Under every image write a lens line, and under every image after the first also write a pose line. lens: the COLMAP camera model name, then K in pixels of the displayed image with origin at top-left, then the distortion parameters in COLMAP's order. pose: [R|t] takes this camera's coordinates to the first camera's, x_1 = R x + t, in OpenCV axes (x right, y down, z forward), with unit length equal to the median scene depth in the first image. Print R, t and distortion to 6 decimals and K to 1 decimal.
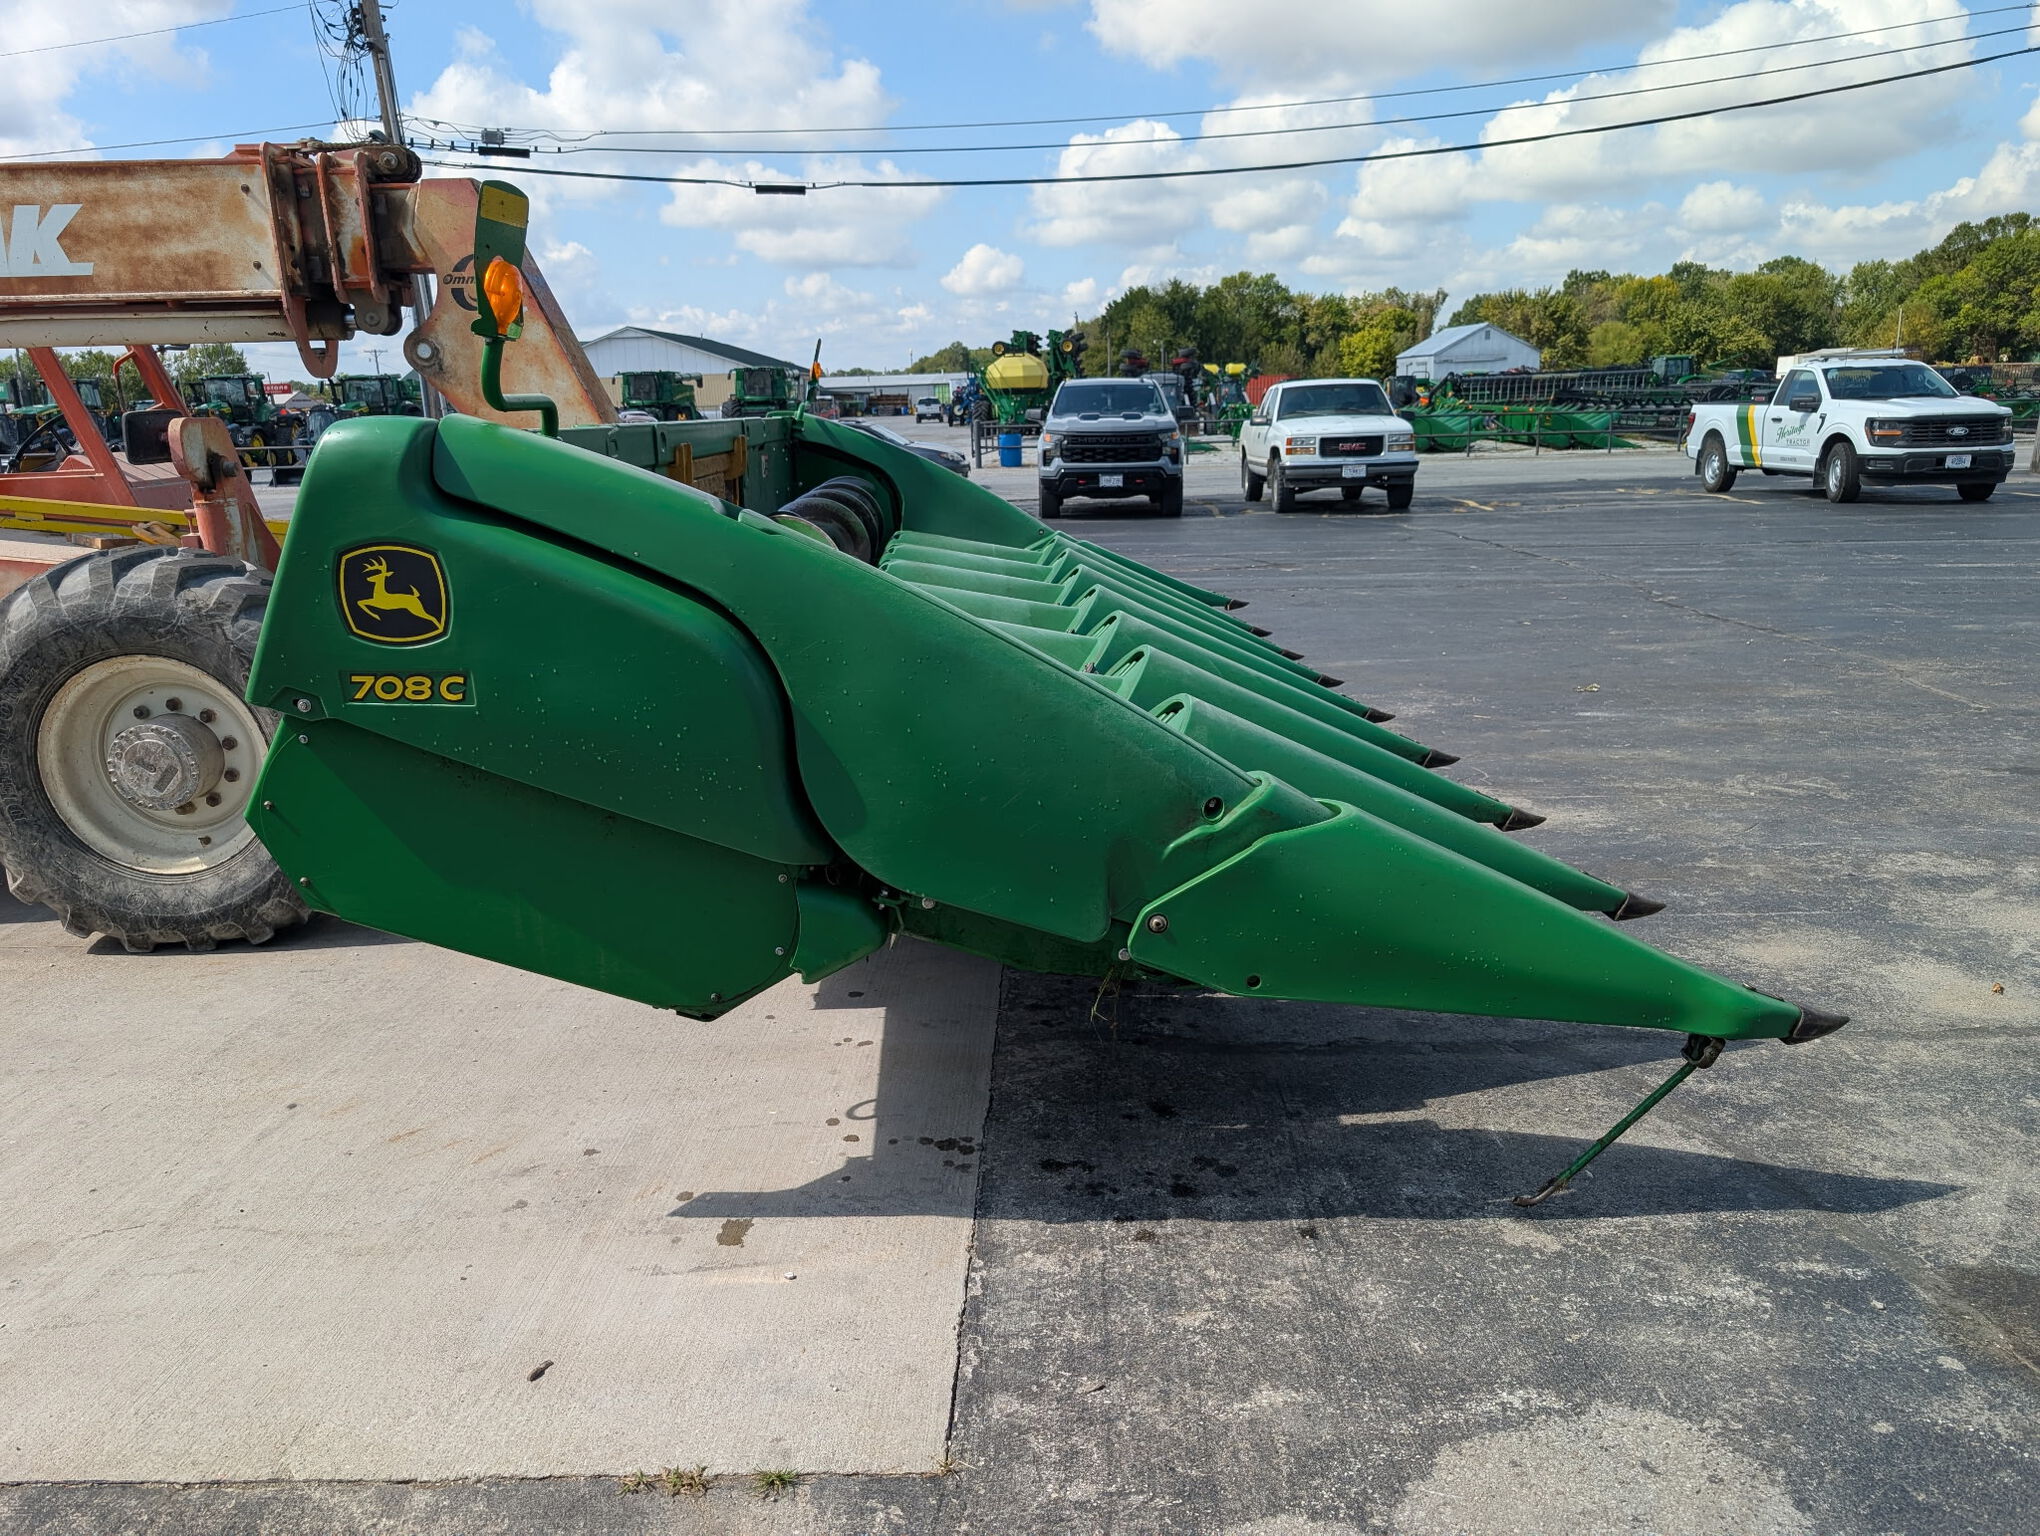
lens RADIAL K [[1470.0, 0, 1022.2], [0, 1470.0, 774.7], [0, 0, 1]] dist [0.011516, -0.010553]
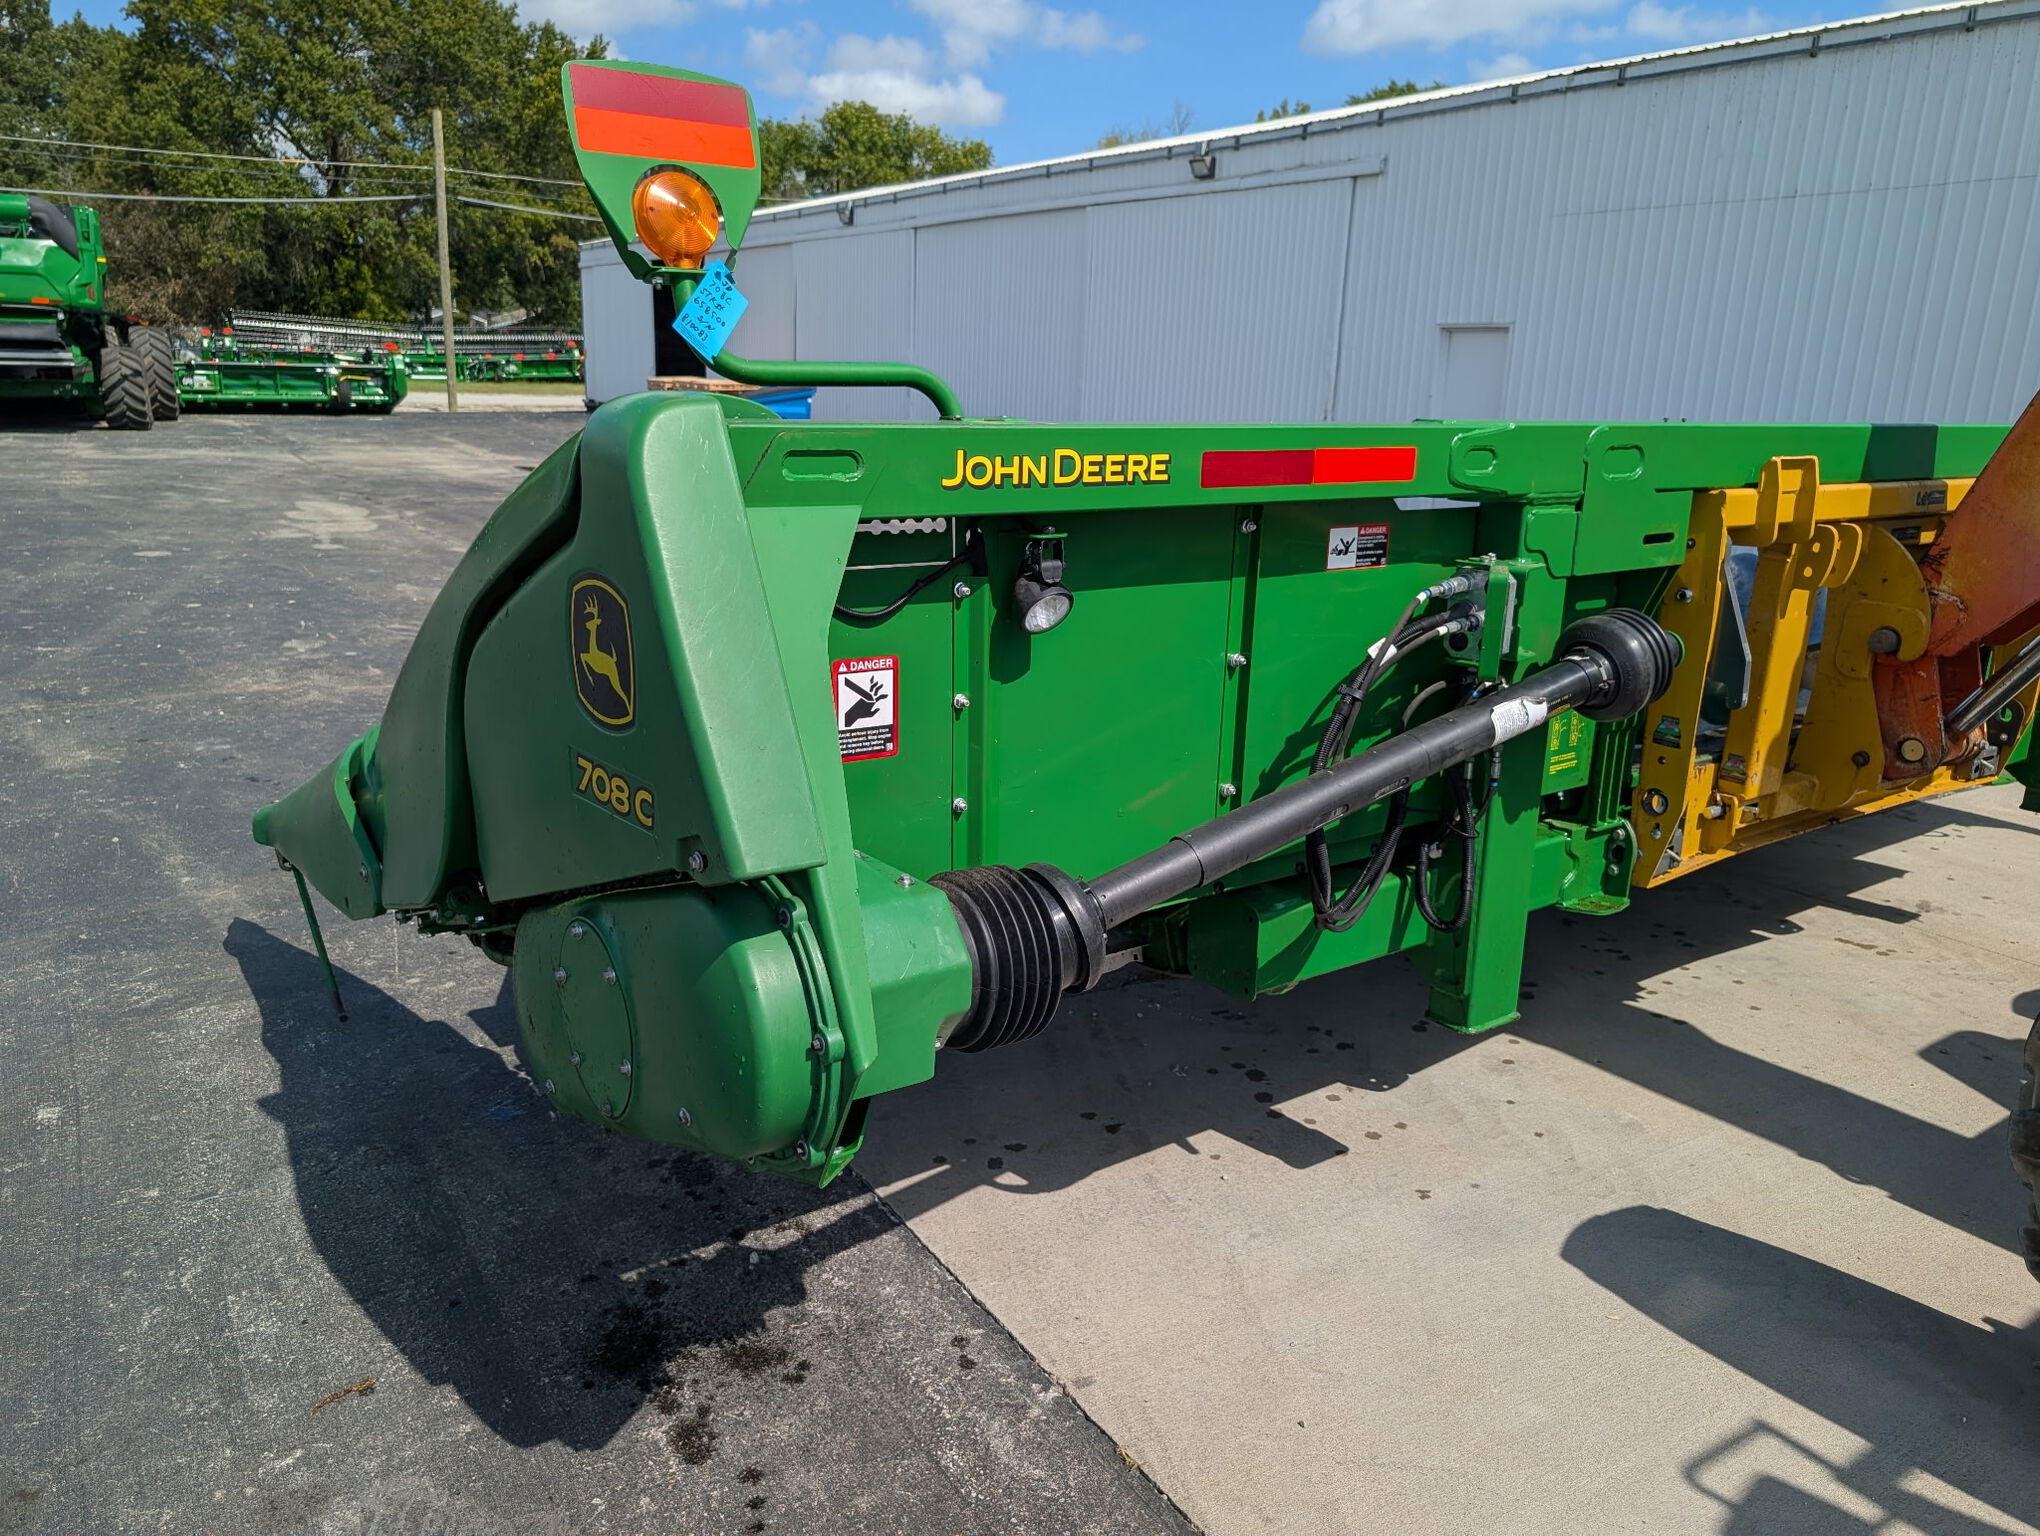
lens RADIAL K [[1470.0, 0, 1041.9], [0, 1470.0, 780.3], [0, 0, 1]] dist [0.011516, -0.010553]
pose [[-0.556265, -0.214990, 0.802713, -0.155219], [0.187785, 0.908449, 0.373441, -0.113216], [-0.809510, 0.358469, -0.464966, 0.459013]]
